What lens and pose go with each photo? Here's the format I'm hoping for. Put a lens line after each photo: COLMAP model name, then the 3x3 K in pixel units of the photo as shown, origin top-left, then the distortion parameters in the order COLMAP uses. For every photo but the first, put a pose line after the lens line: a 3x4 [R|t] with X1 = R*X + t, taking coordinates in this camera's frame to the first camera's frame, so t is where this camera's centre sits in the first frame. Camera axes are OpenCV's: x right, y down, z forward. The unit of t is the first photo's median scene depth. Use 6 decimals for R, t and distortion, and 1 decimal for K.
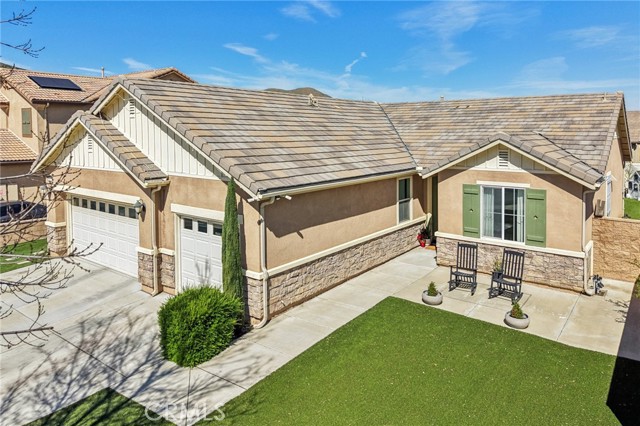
lens RADIAL K [[461.4, 0, 342.4], [0, 461.4, 182.6], [0, 0, 1]] dist [0.008588, -0.003265]
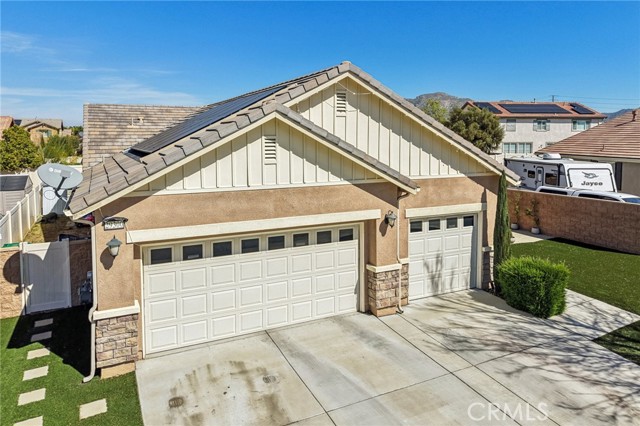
lens RADIAL K [[436.3, 0, 315.6], [0, 436.3, 196.9], [0, 0, 1]] dist [0.035790, -0.038913]
pose [[0.439857, -0.116549, 0.890473, -1.517403], [0.099265, 0.991777, 0.080775, -0.087111], [-0.892565, 0.052863, 0.447809, 0.921432]]
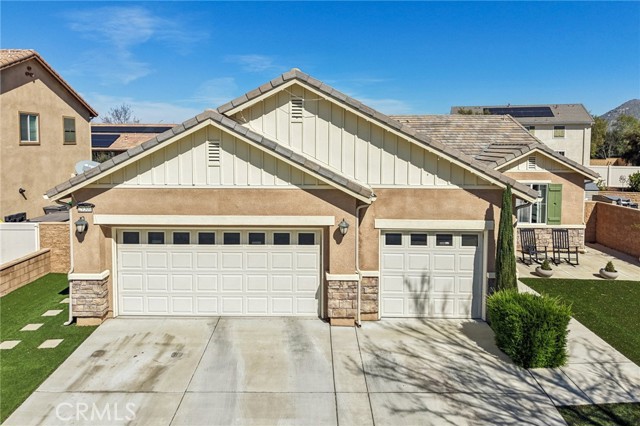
lens RADIAL K [[436.3, 0, 315.6], [0, 436.3, 196.9], [0, 0, 1]] dist [0.035790, -0.038913]
pose [[0.795552, -0.067220, 0.602145, -1.178829], [0.059103, 0.997697, 0.033290, -0.040937], [-0.602996, 0.009105, 0.797692, 0.472497]]
